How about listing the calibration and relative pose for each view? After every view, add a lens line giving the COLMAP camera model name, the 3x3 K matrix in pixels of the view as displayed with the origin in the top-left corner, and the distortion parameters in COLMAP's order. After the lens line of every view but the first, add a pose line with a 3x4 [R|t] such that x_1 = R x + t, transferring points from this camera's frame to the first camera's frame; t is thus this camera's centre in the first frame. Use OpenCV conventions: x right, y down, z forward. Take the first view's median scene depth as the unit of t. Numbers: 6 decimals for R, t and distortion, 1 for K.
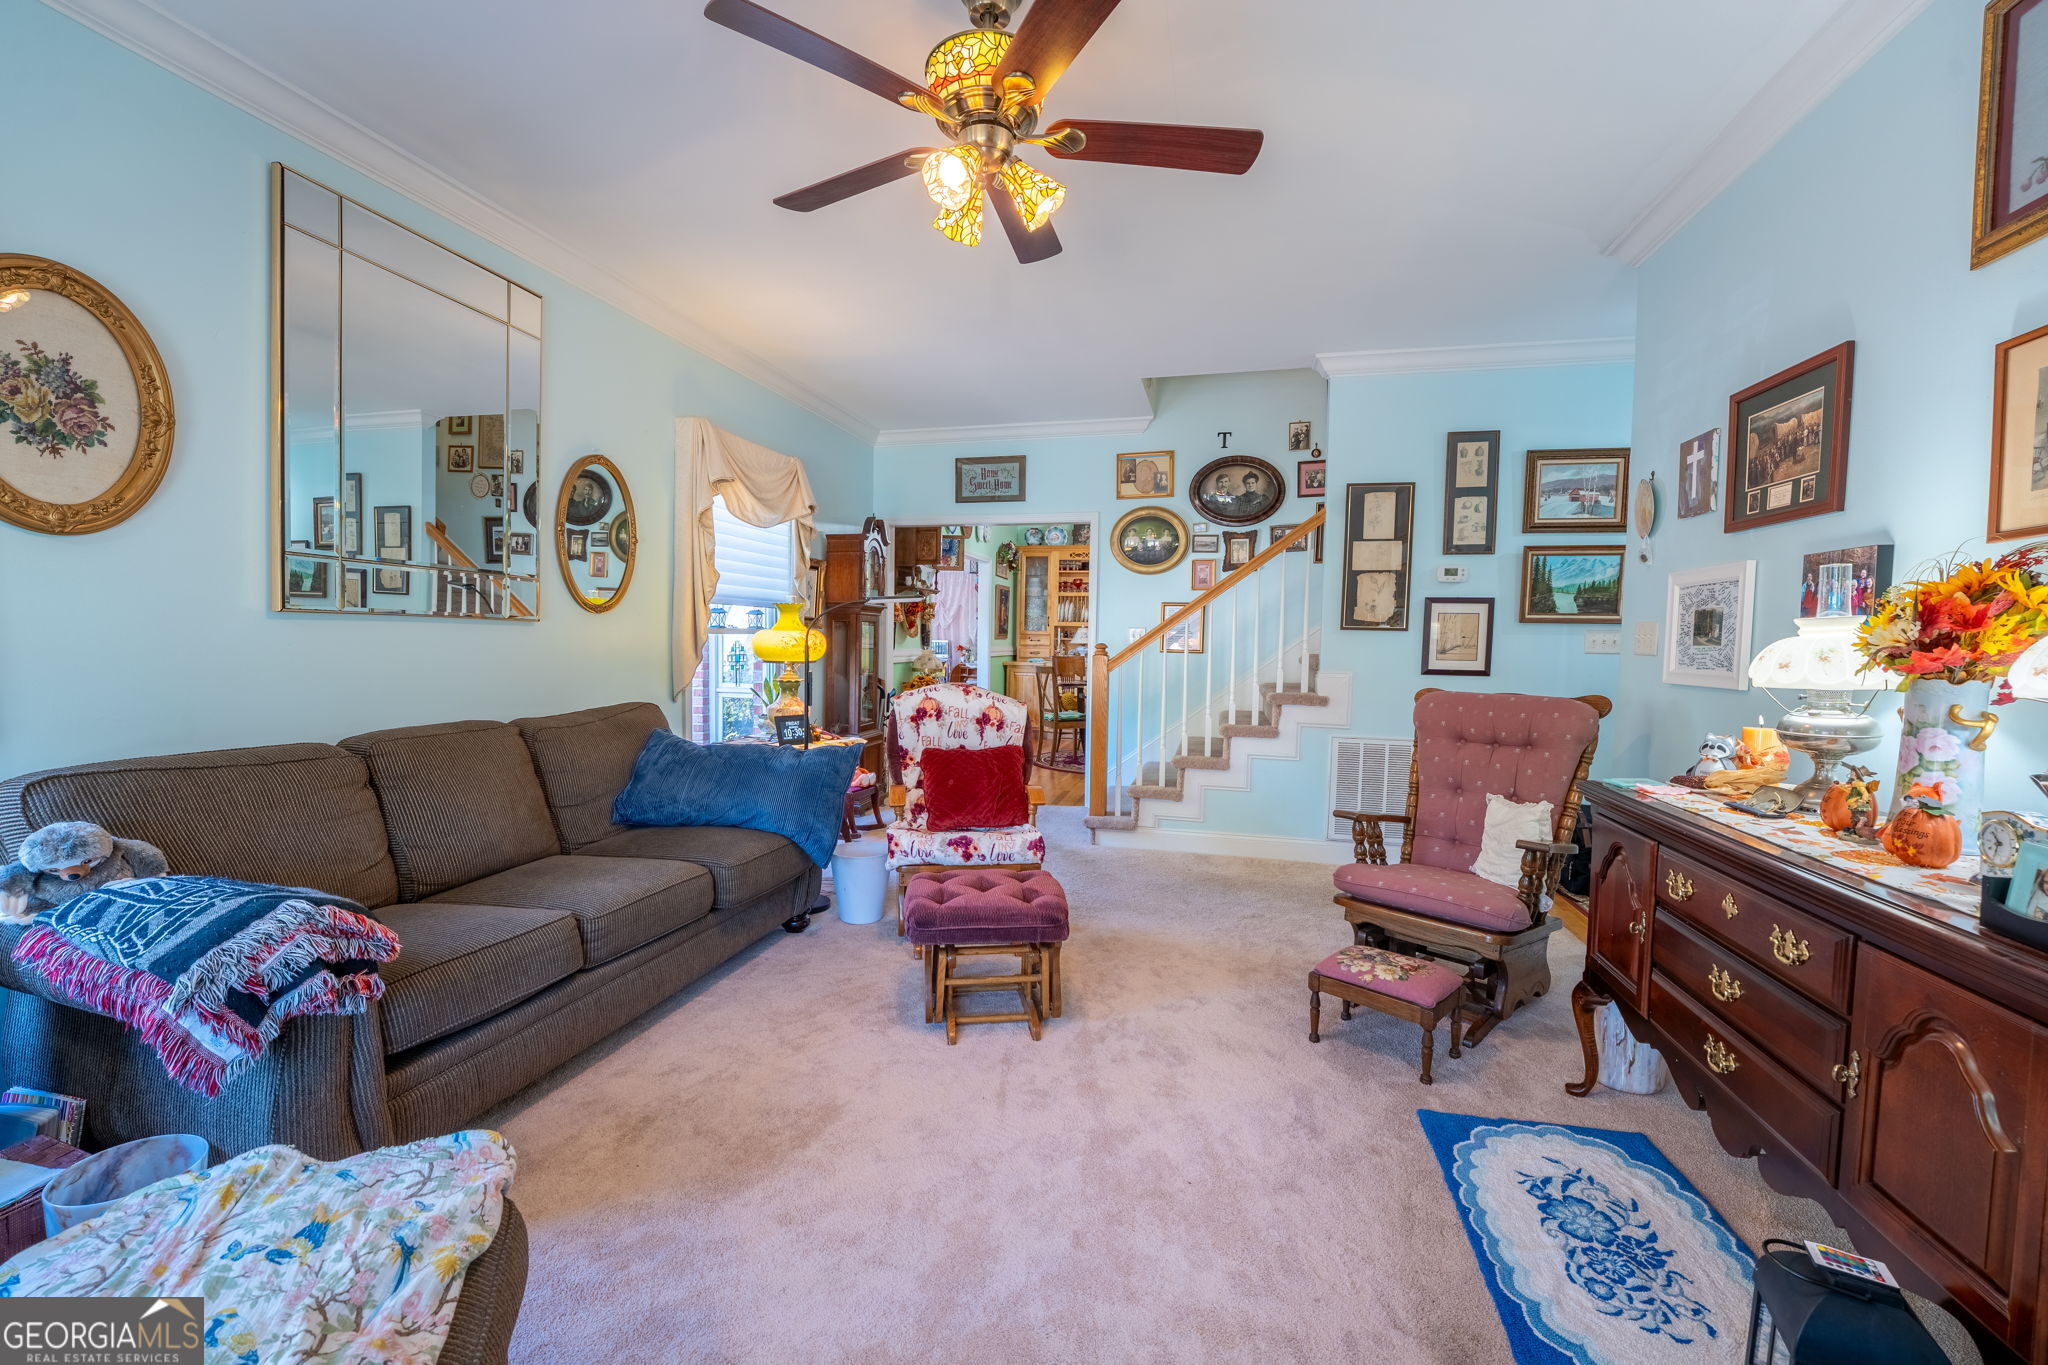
lens RADIAL K [[852.1, 0, 998.8], [0, 852.1, 688.2], [0, 0, 1]] dist [-0.027321, 0.003197]
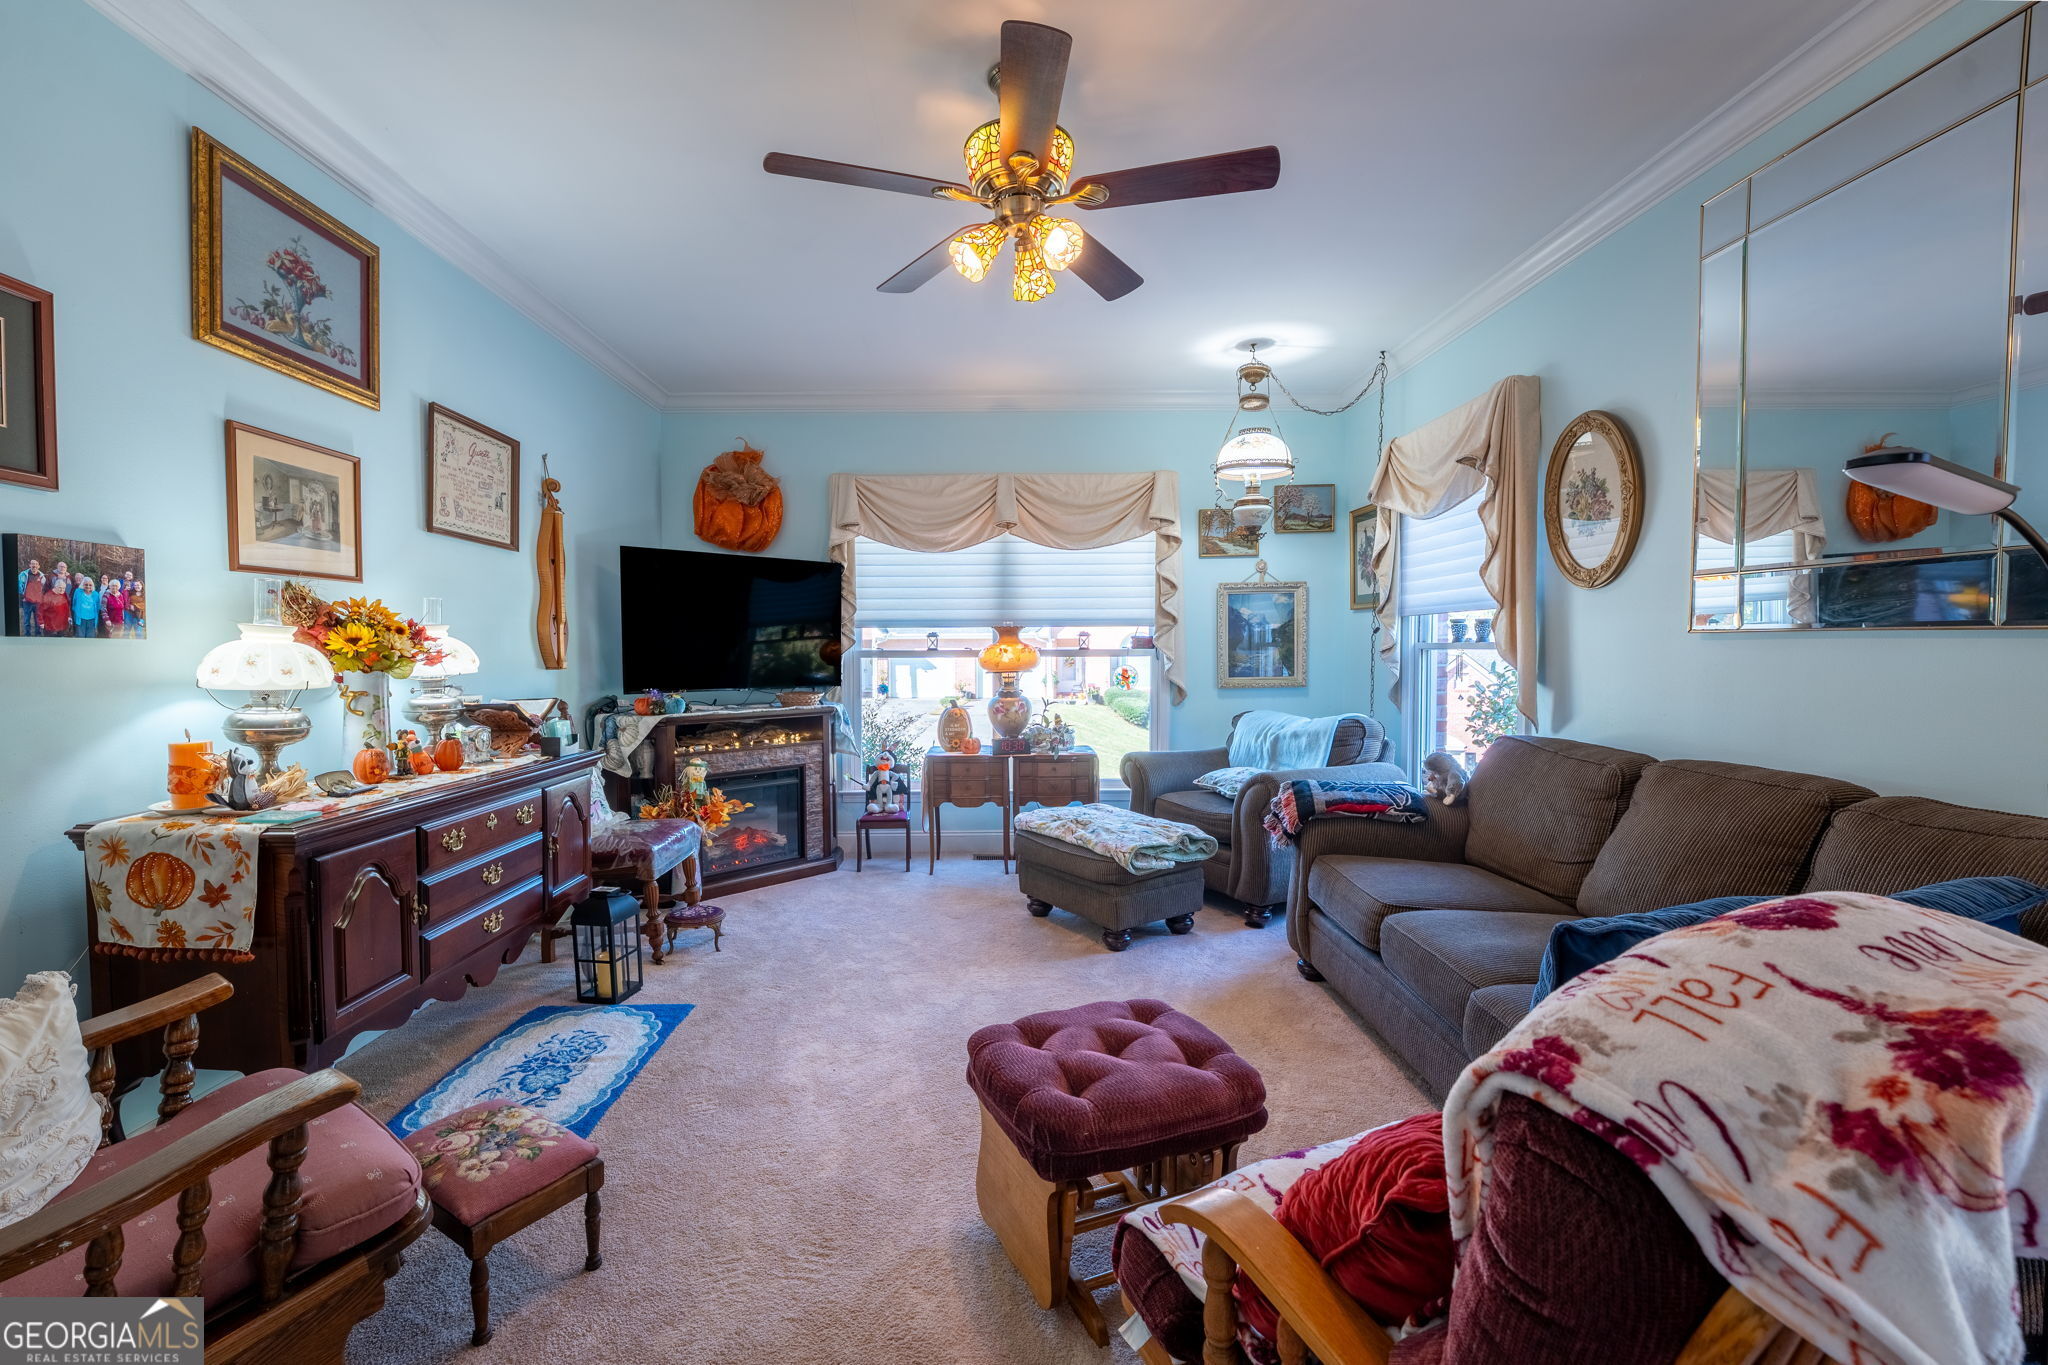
lens RADIAL K [[852.1, 0, 998.8], [0, 852.1, 688.2], [0, 0, 1]] dist [-0.027321, 0.003197]
pose [[-0.960924, 0.002067, -0.276806, 0.263736], [-0.025319, 0.995124, 0.095323, -0.098182], [0.275654, 0.098607, -0.956186, 1.736886]]
